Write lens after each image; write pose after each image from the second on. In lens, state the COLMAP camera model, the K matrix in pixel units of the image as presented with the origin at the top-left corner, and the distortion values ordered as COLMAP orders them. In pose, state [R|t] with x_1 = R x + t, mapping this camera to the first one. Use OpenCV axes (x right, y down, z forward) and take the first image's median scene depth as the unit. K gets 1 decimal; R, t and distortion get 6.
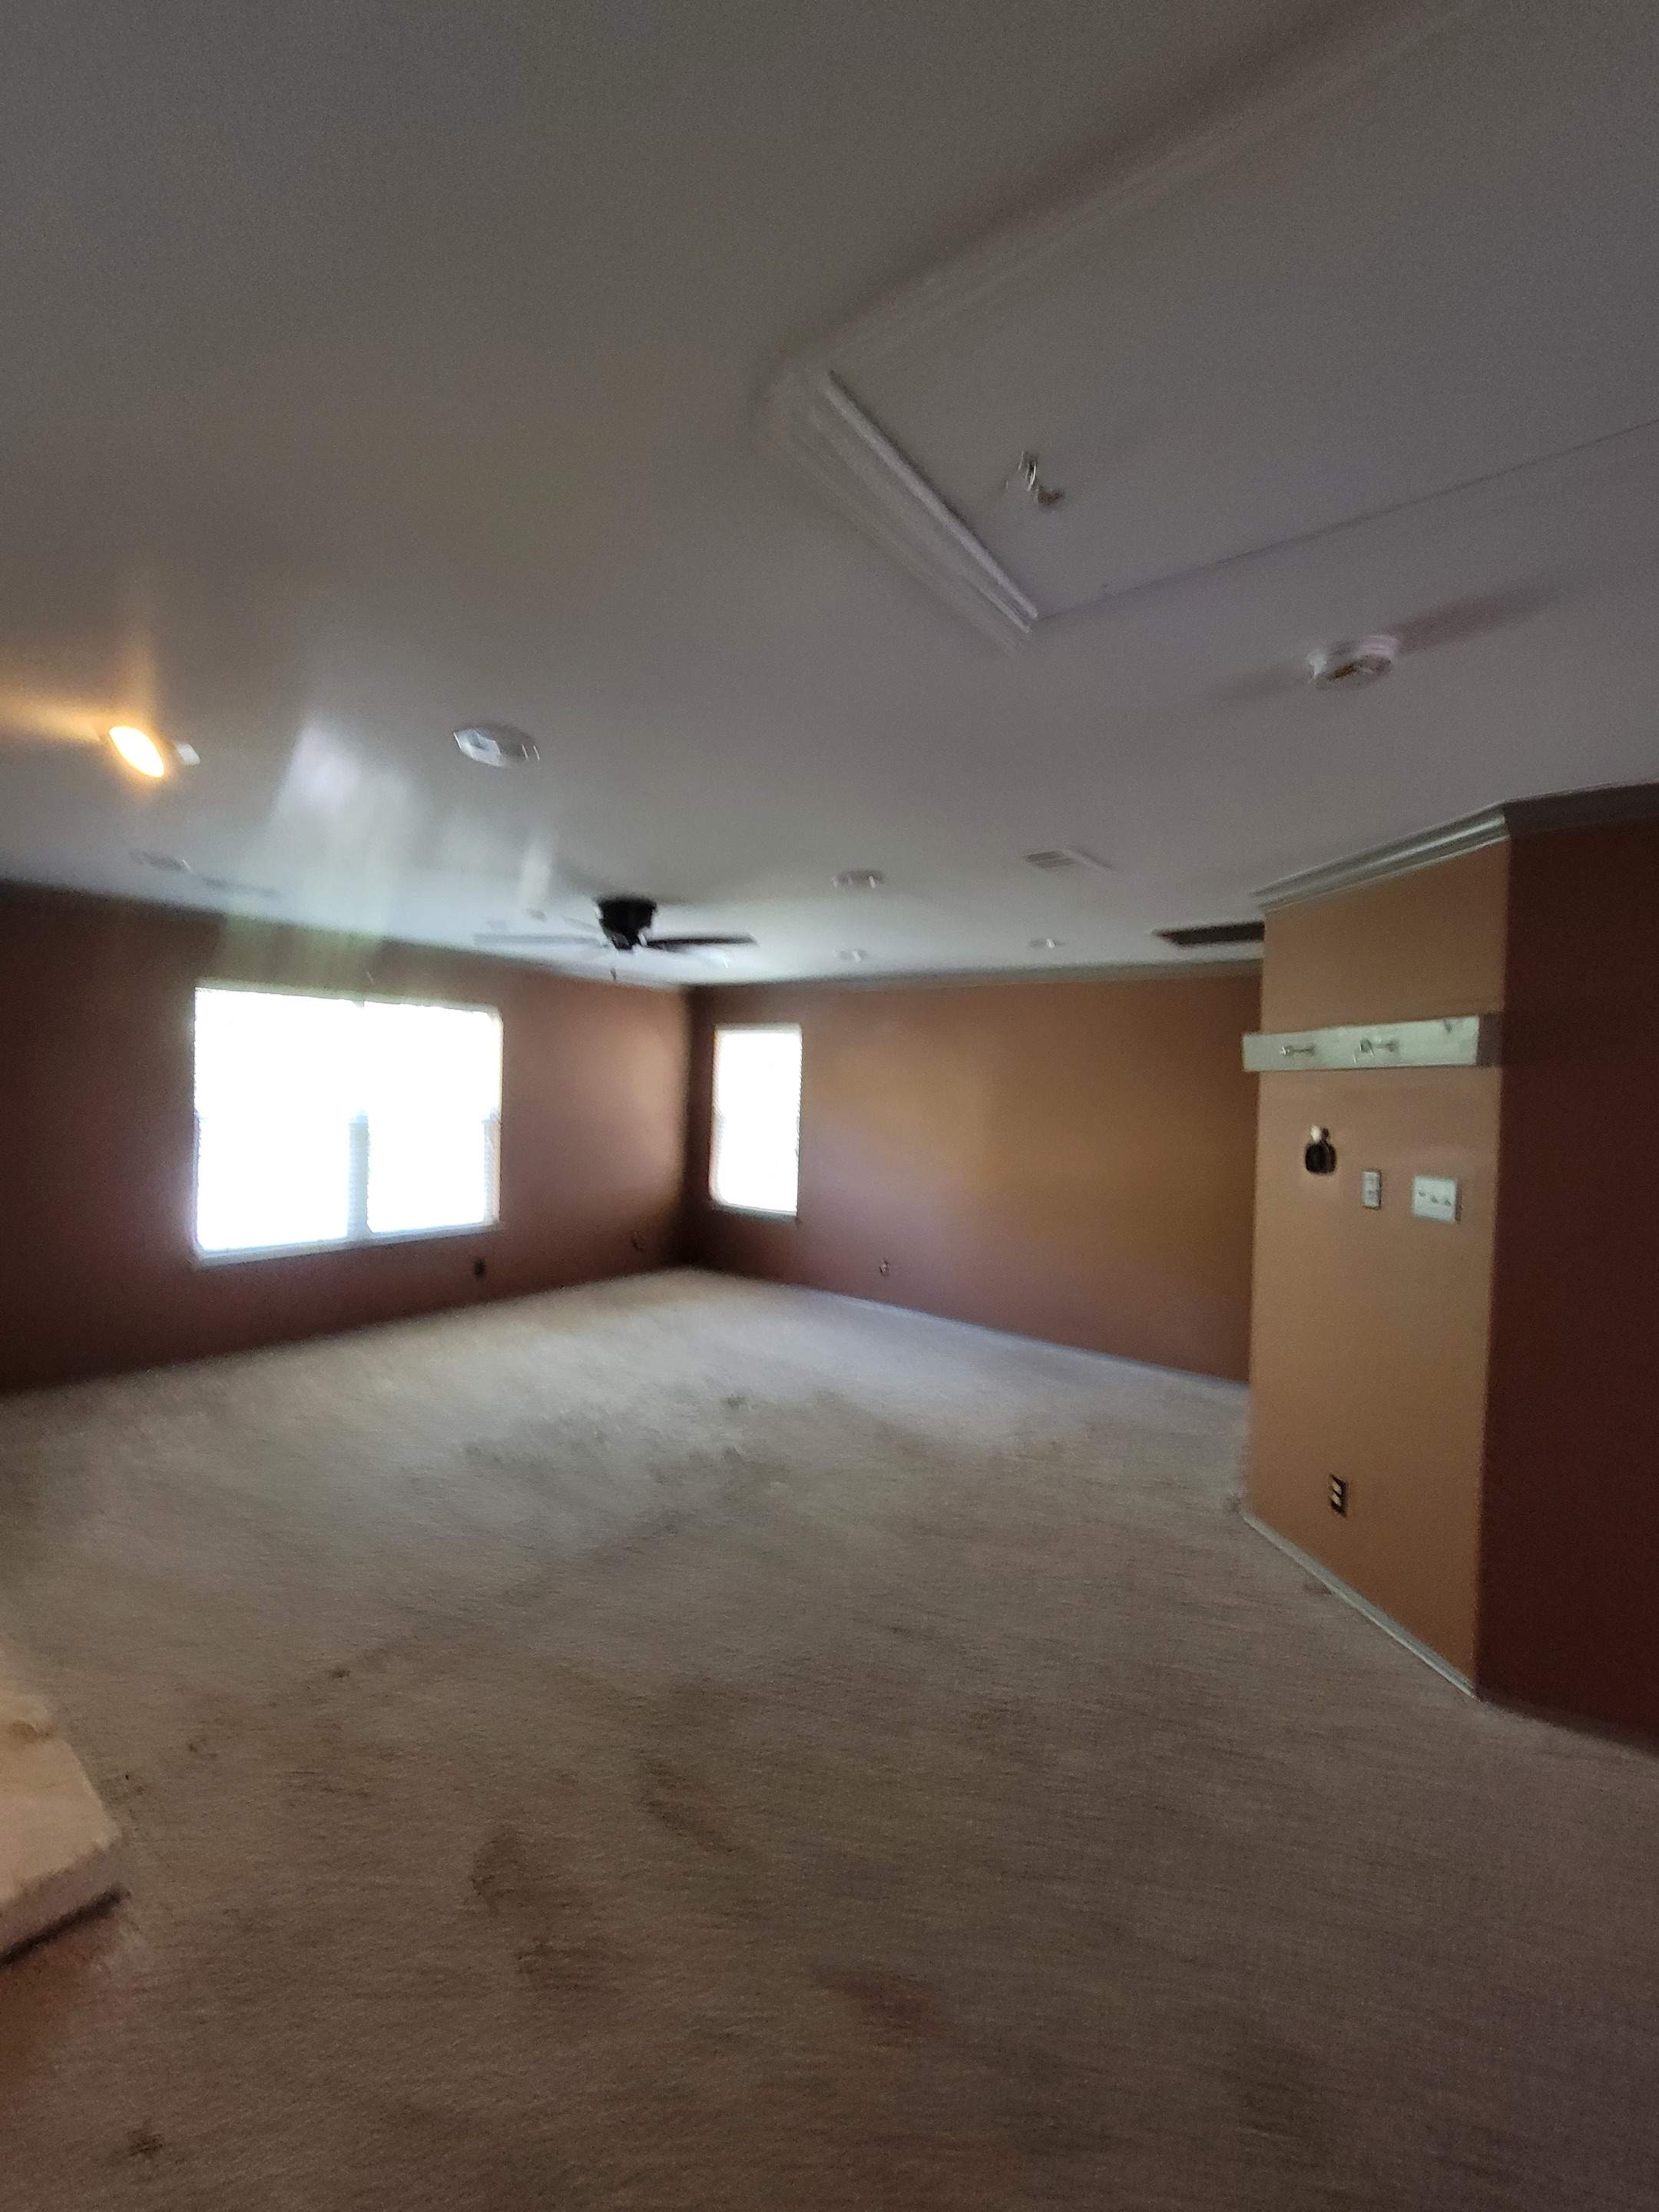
lens RADIAL K [[912.2, 0, 825.3], [0, 912.2, 1096.0], [0, 0, 1]] dist [-0.000003, -0.003713]
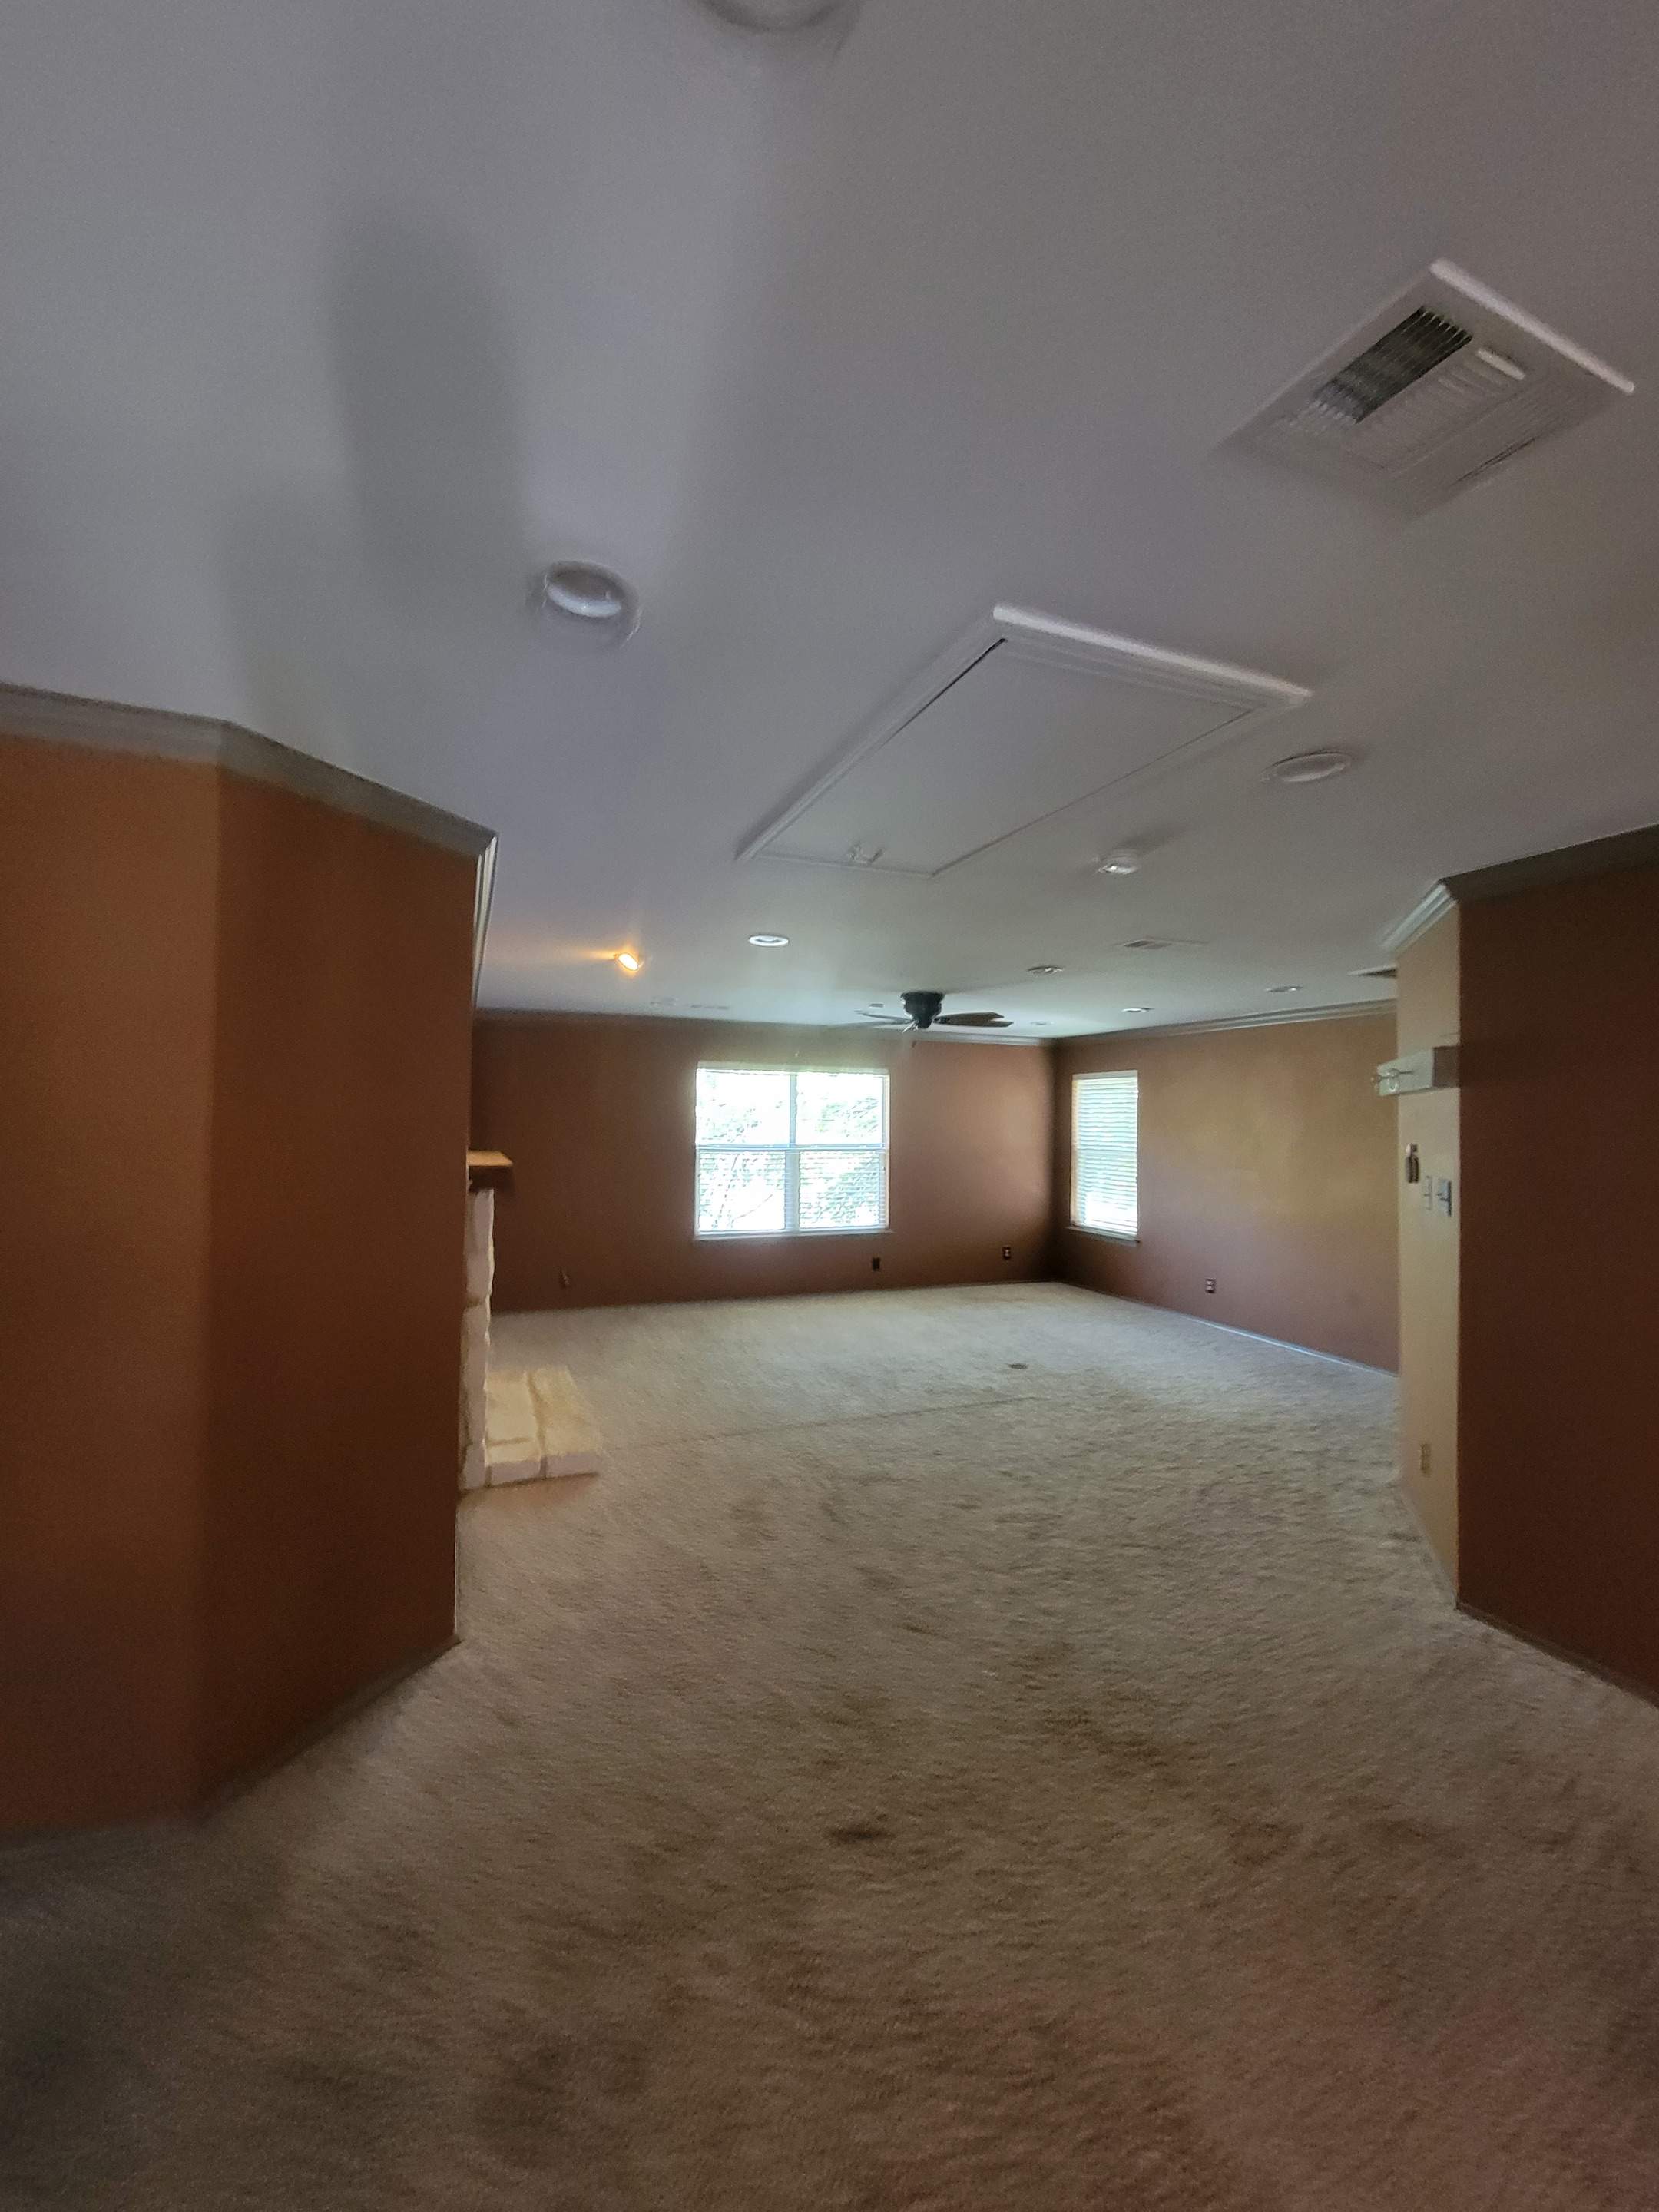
lens RADIAL K [[912.2, 0, 825.3], [0, 912.2, 1096.0], [0, 0, 1]] dist [-0.000003, -0.003713]
pose [[0.857047, -0.036792, -0.513923, 0.342781], [0.010526, 0.998489, -0.053929, 0.019460], [0.515131, 0.040810, 0.856140, -0.266715]]
